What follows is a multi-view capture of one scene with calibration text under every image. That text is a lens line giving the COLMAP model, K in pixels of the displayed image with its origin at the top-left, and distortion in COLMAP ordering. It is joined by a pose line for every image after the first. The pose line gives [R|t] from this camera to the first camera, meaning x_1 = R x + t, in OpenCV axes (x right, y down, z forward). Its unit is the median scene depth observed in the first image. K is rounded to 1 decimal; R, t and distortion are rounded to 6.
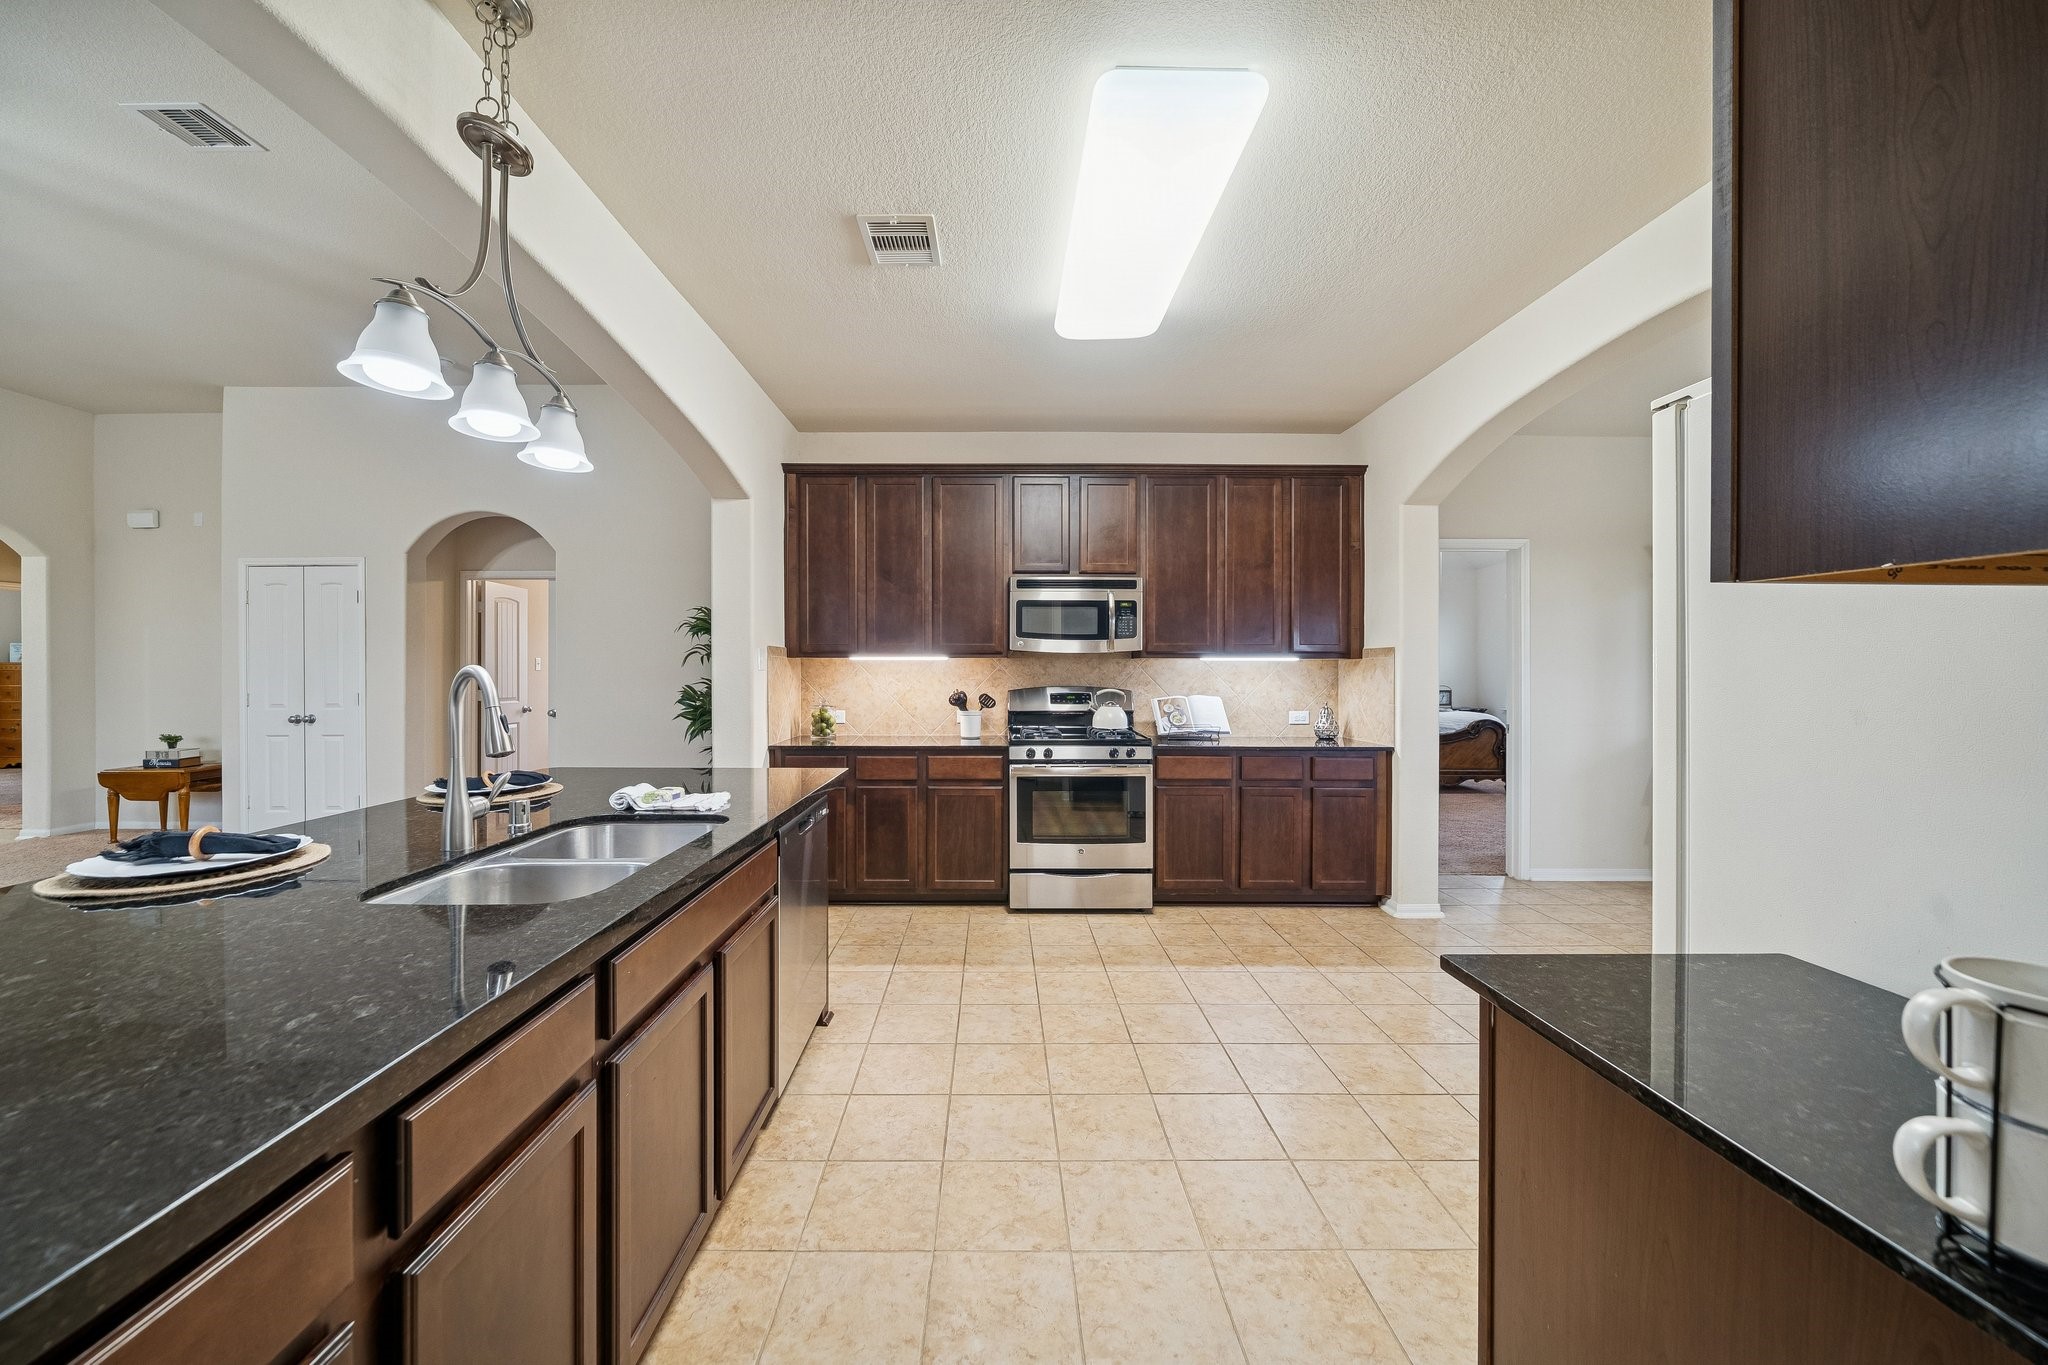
lens RADIAL K [[730.0, 0, 1016.2], [0, 730.0, 671.7], [0, 0, 1]] dist [-0.001502, -0.000044]
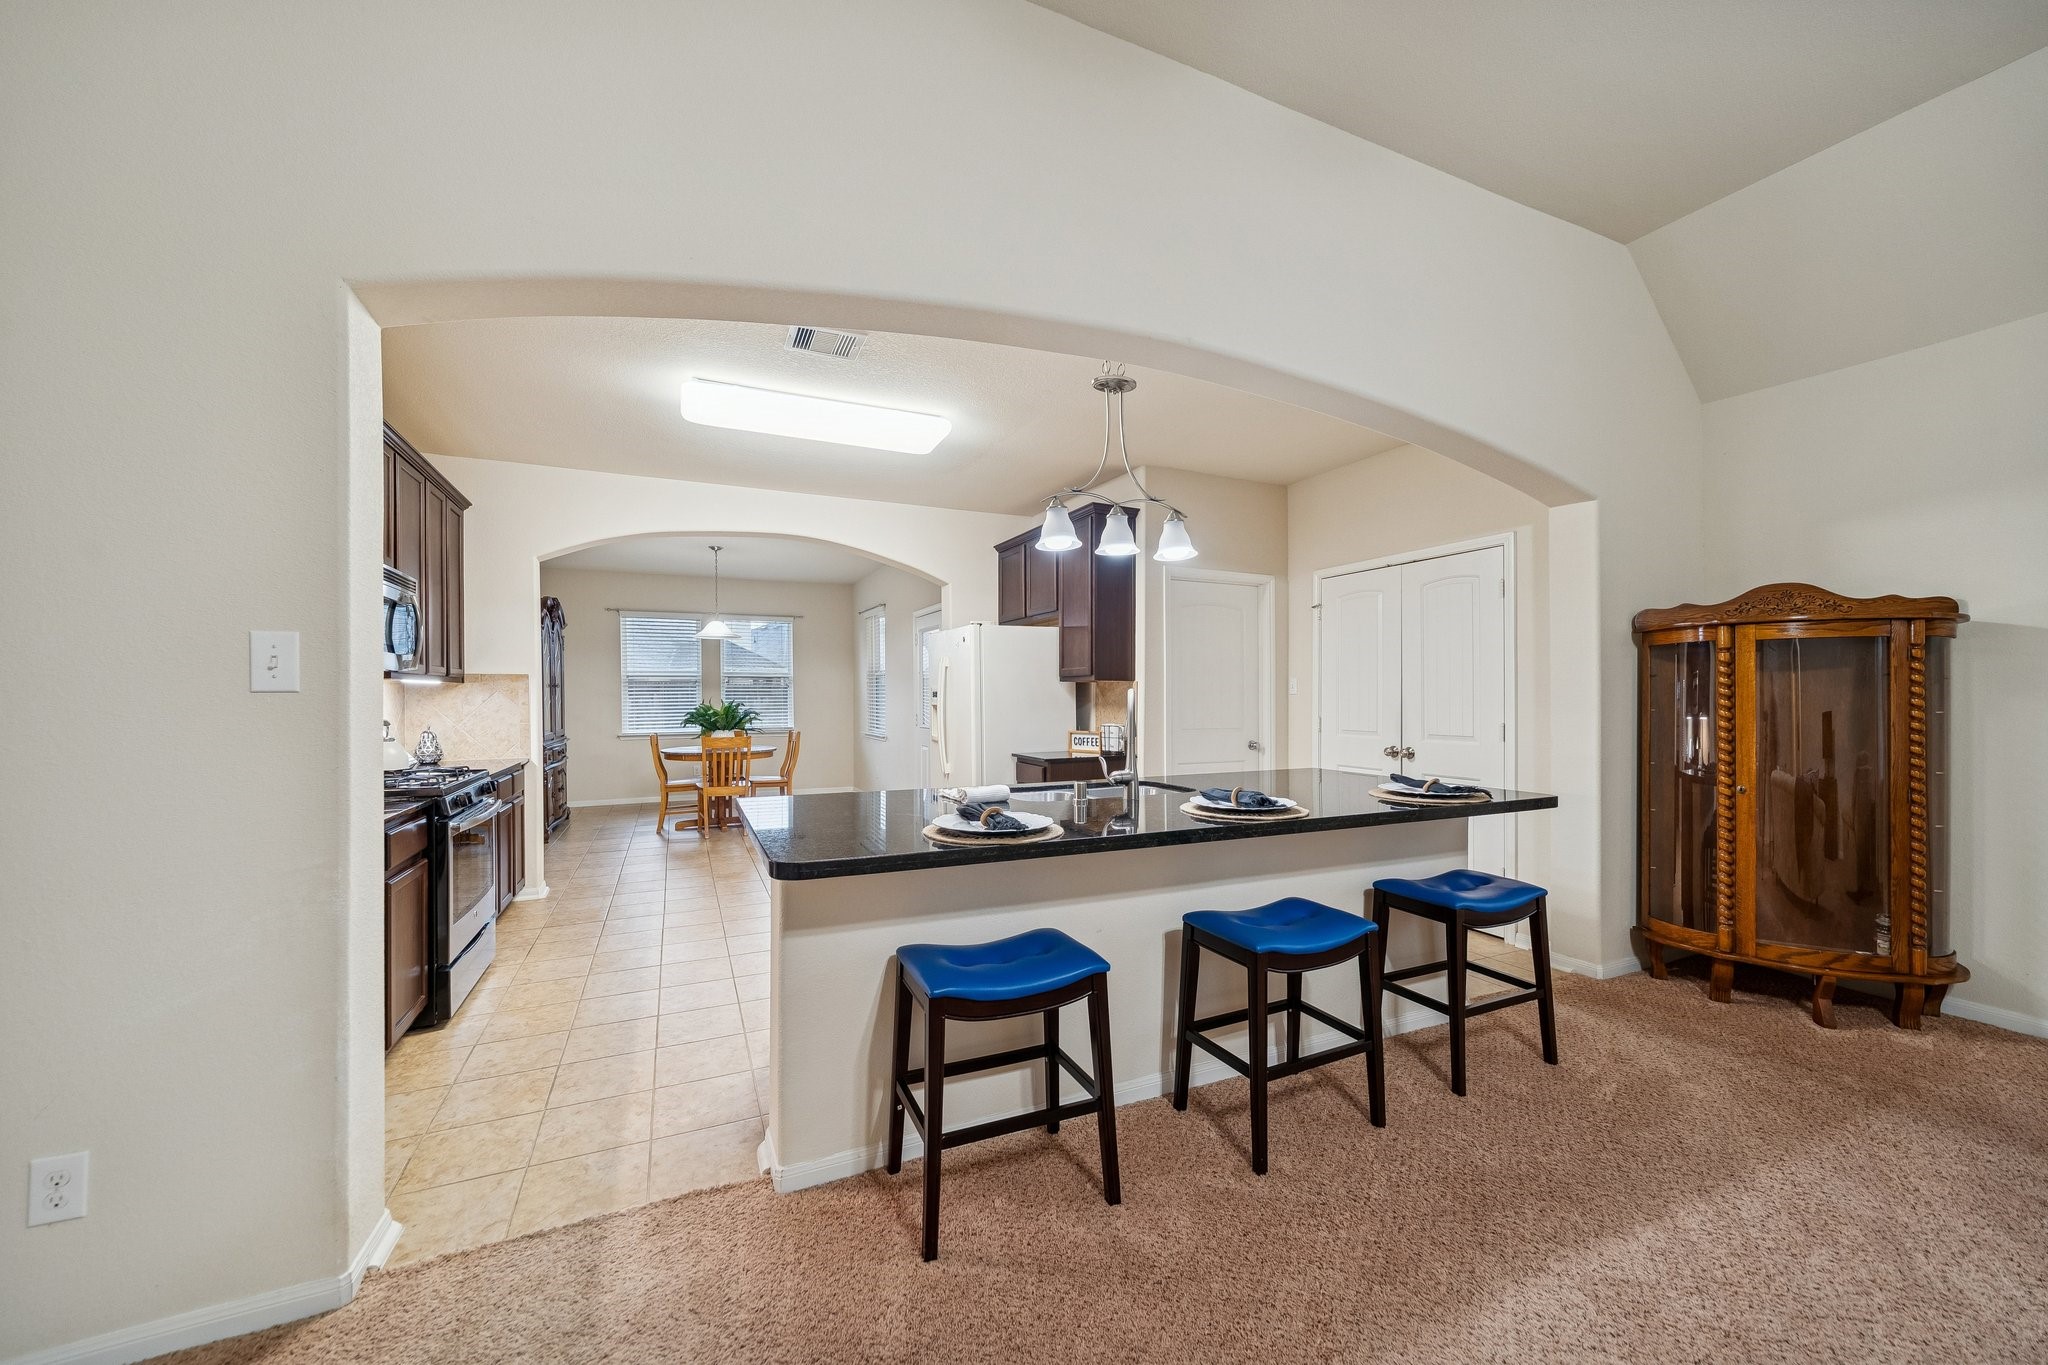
lens RADIAL K [[751.6, 0, 995.4], [0, 751.6, 695.3], [0, 0, 1]] dist [-0.003684, -0.000098]
pose [[-0.383975, -0.003694, 0.923336, -0.934170], [0.001831, 0.999987, 0.004762, -0.002929], [-0.923342, 0.003519, -0.383963, 0.802092]]
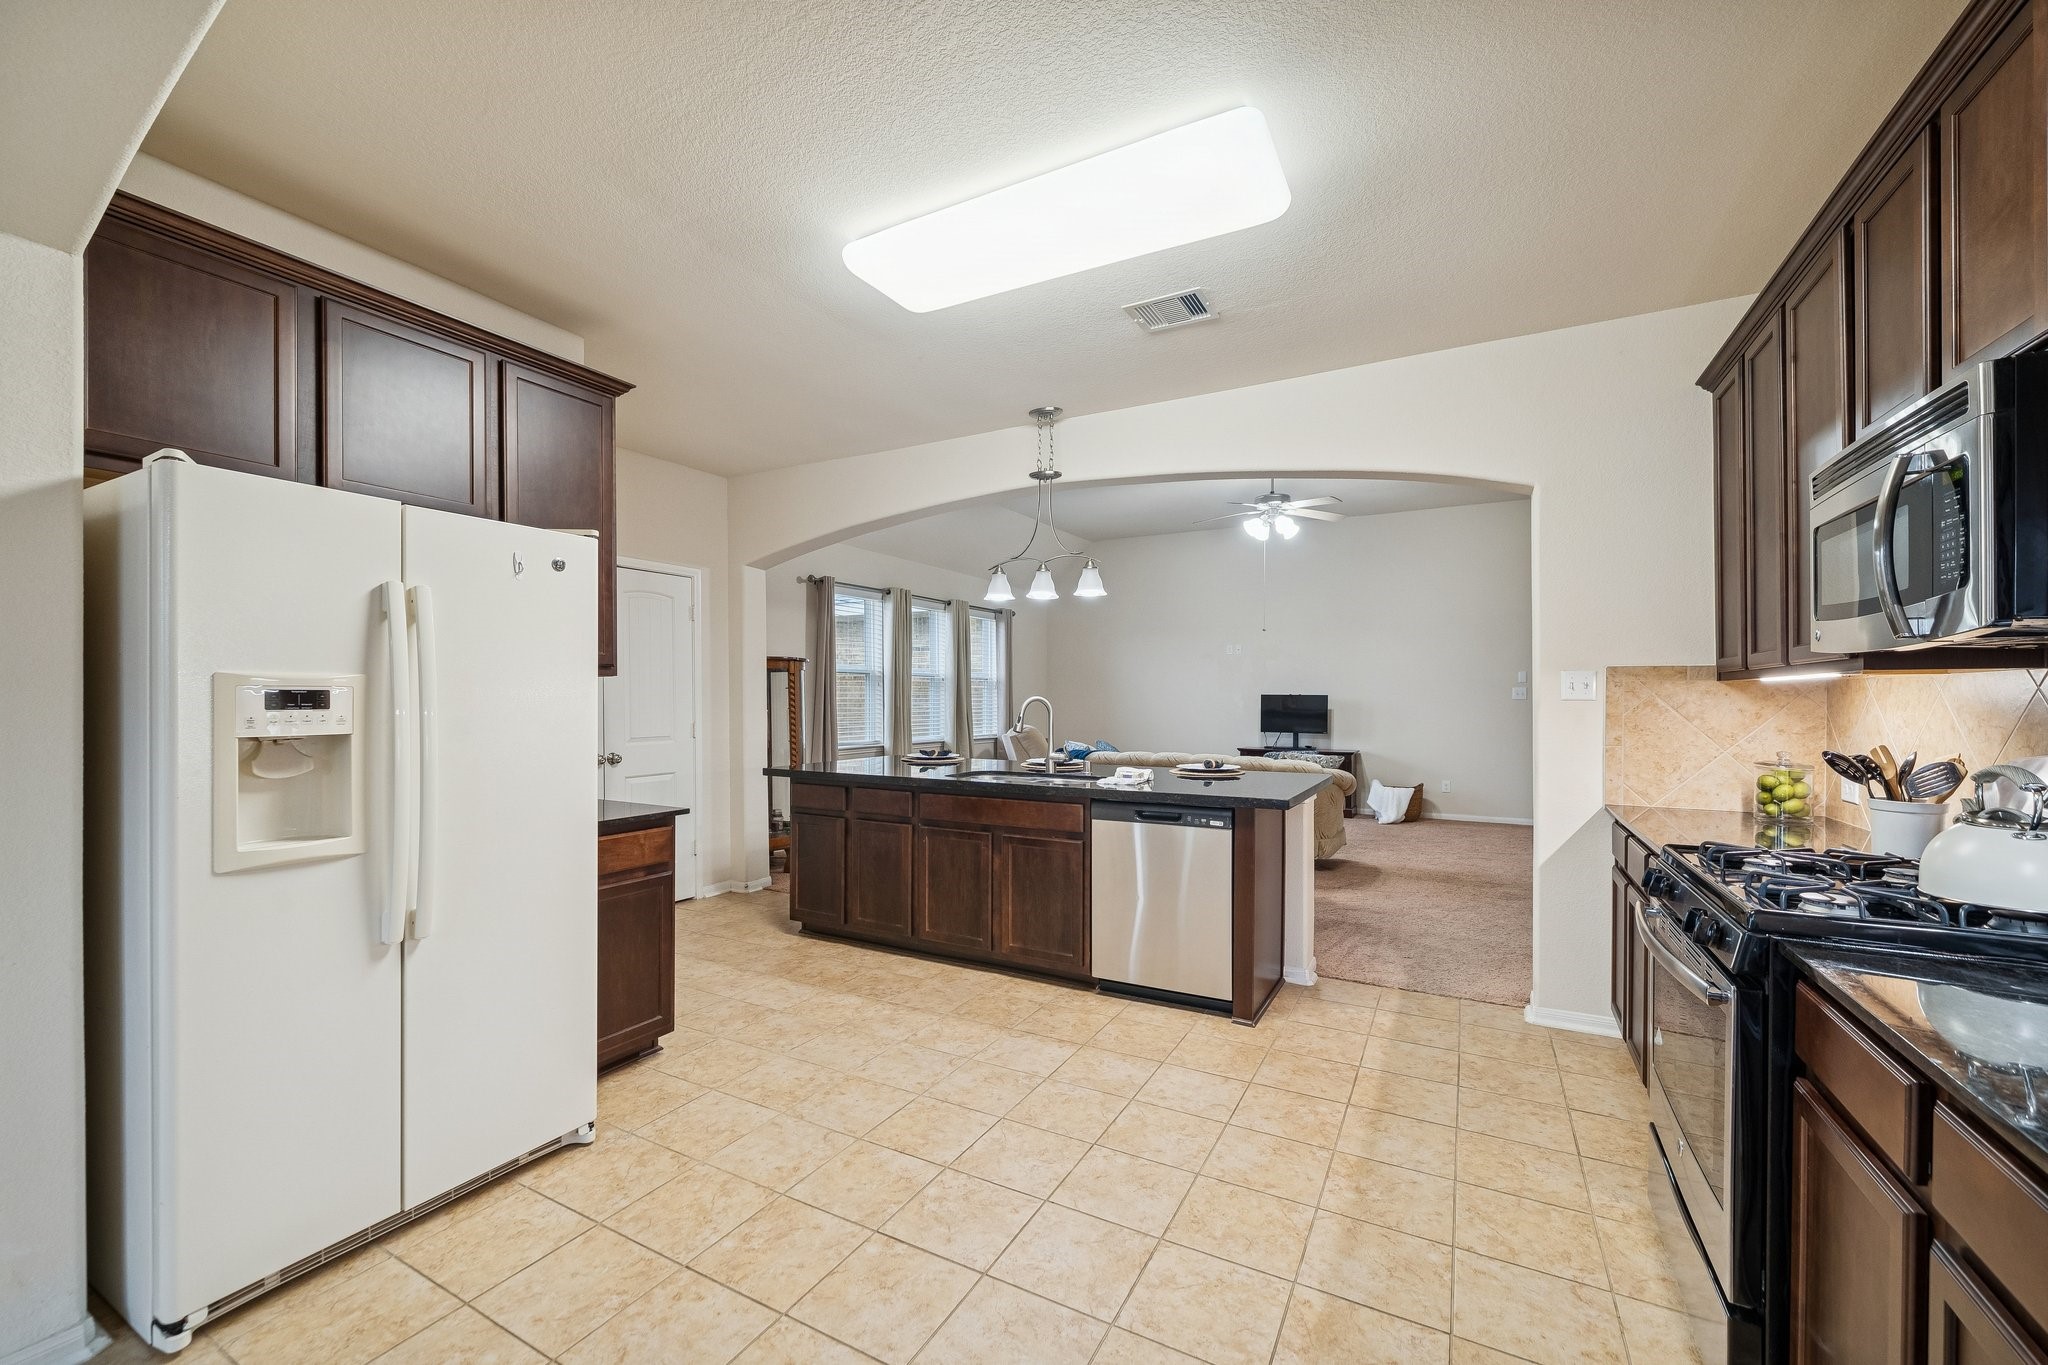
lens RADIAL K [[821.4, 0, 1017.4], [0, 821.4, 696.8], [0, 0, 1]] dist [0.000763, -0.000005]
pose [[-0.488966, -0.005511, -0.872285, 0.686218], [-0.006464, 0.999975, -0.002695, -0.000434], [0.872279, 0.004321, -0.488990, 0.922906]]
